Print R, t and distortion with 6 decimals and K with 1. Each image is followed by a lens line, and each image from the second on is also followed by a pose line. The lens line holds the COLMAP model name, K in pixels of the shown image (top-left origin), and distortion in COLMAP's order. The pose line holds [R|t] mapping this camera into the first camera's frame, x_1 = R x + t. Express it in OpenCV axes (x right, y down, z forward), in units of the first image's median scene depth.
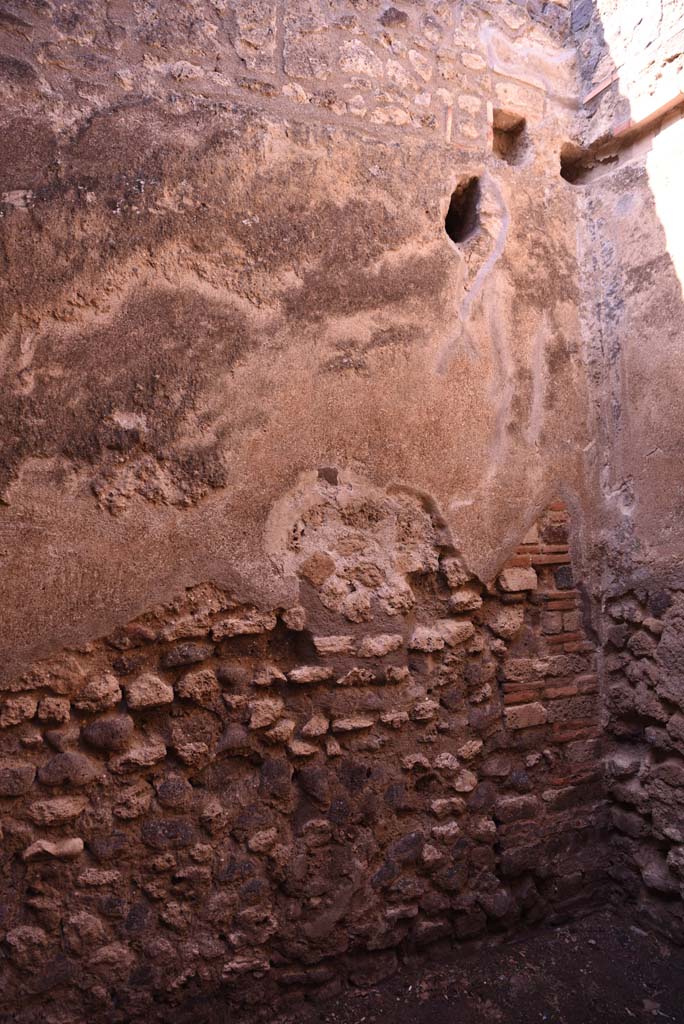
lens RADIAL K [[695.3, 0, 335.3], [0, 695.3, 508.4], [0, 0, 1]] dist [-0.130651, 0.091602]
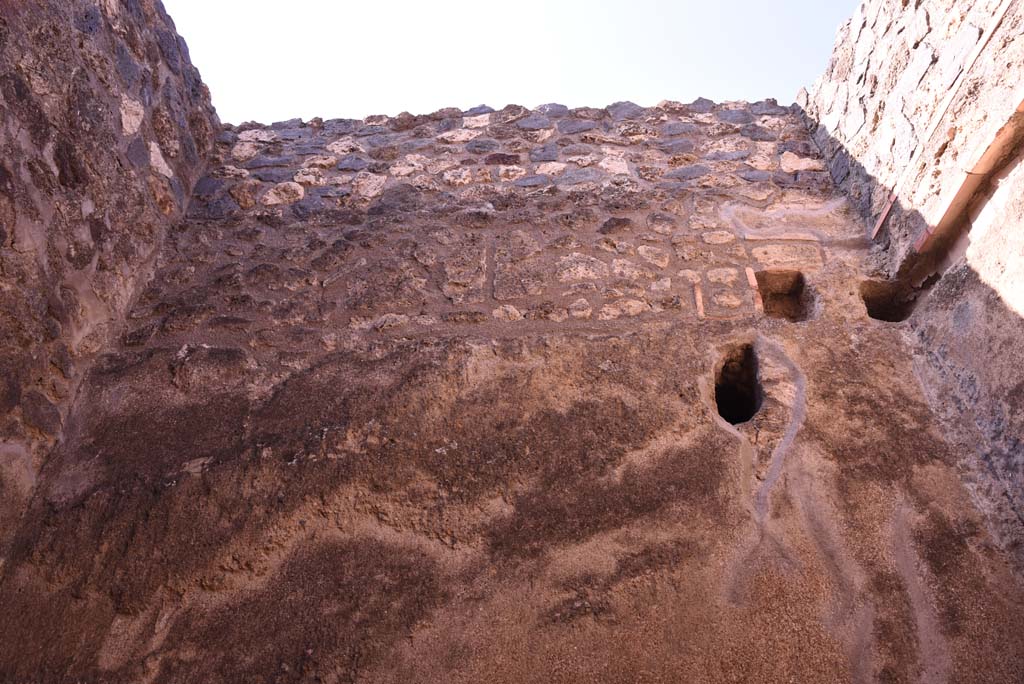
lens RADIAL K [[695.3, 0, 509.7], [0, 695.3, 352.6], [0, 0, 1]] dist [-0.130651, 0.091602]
pose [[0.906492, -0.261622, -0.331399, 0.243909], [0.018344, 0.808556, -0.588134, -0.013941], [0.421824, 0.527059, 0.737749, 0.320651]]
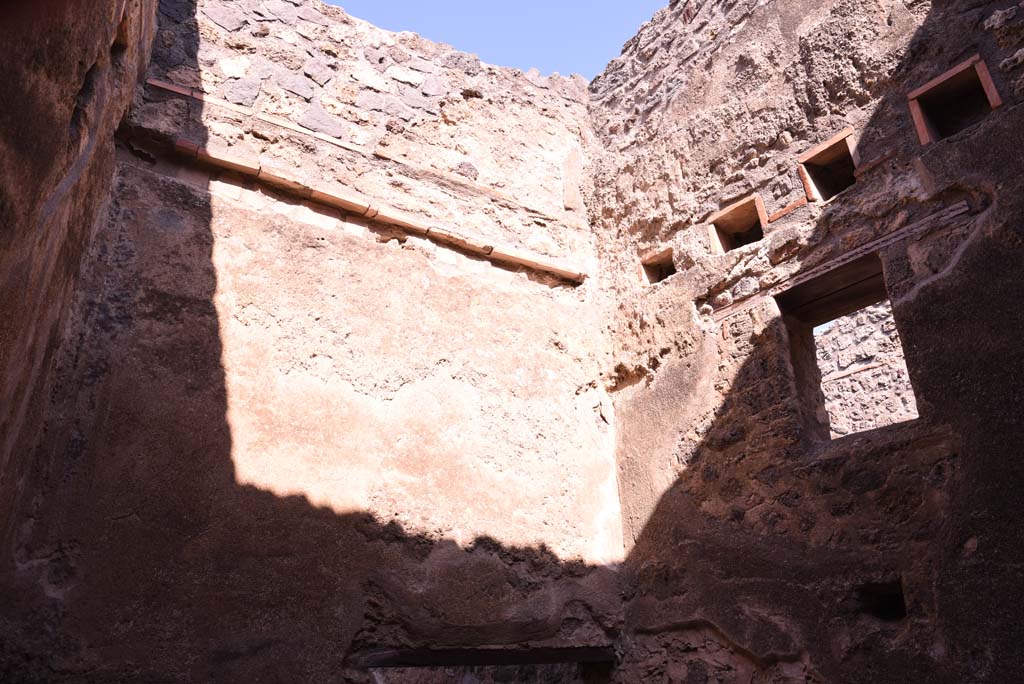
lens RADIAL K [[695.3, 0, 511.9], [0, 695.3, 349.0], [0, 0, 1]] dist [-0.130651, 0.091602]
pose [[-0.042786, 0.404496, 0.913539, -0.348370], [-0.065314, 0.911287, -0.406558, 0.025992], [-0.996947, -0.077062, -0.012571, 0.617648]]
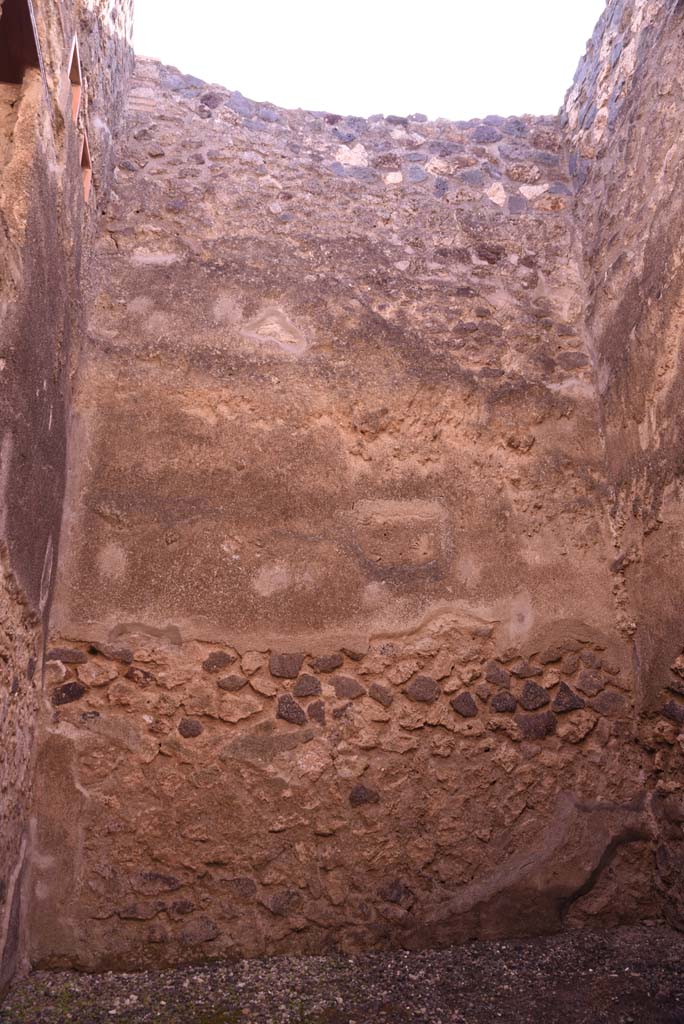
lens RADIAL K [[695.3, 0, 343.0], [0, 695.3, 510.1], [0, 0, 1]] dist [-0.130651, 0.091602]
pose [[-0.329371, -0.268897, -0.905102, 0.878892], [0.083285, 0.946580, -0.311527, 0.298182], [0.940520, -0.177989, -0.289381, 0.616562]]
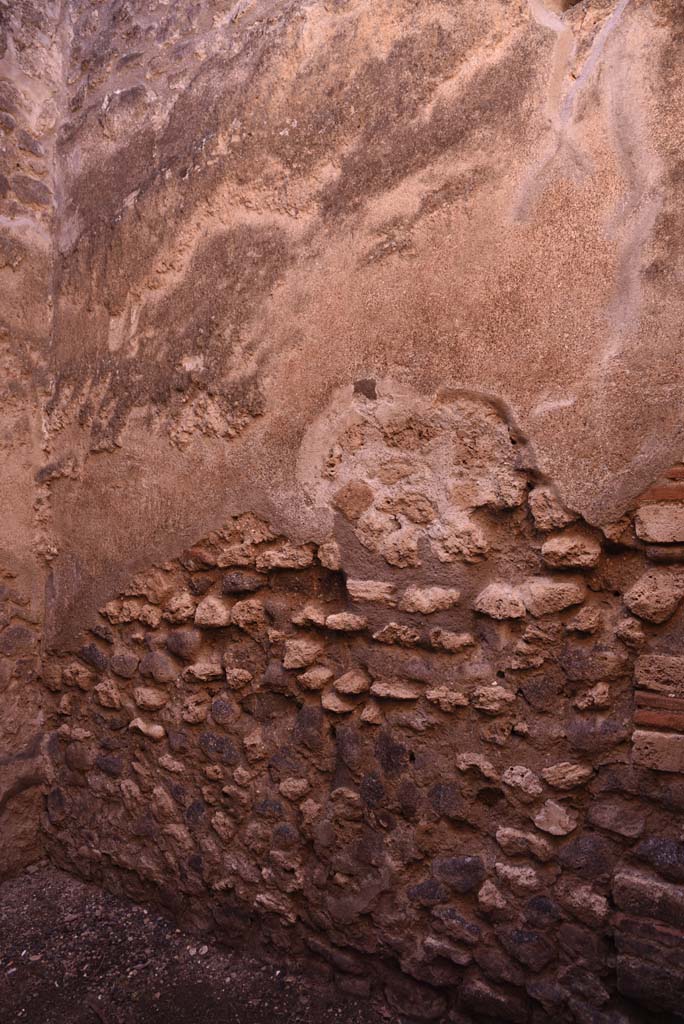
lens RADIAL K [[695.3, 0, 334.0], [0, 695.3, 506.5], [0, 0, 1]] dist [-0.130651, 0.091602]
pose [[0.575697, 0.001757, -0.817661, 0.626112], [0.039392, 0.998777, 0.029881, 0.065294], [0.816713, -0.049412, 0.574924, 0.464873]]
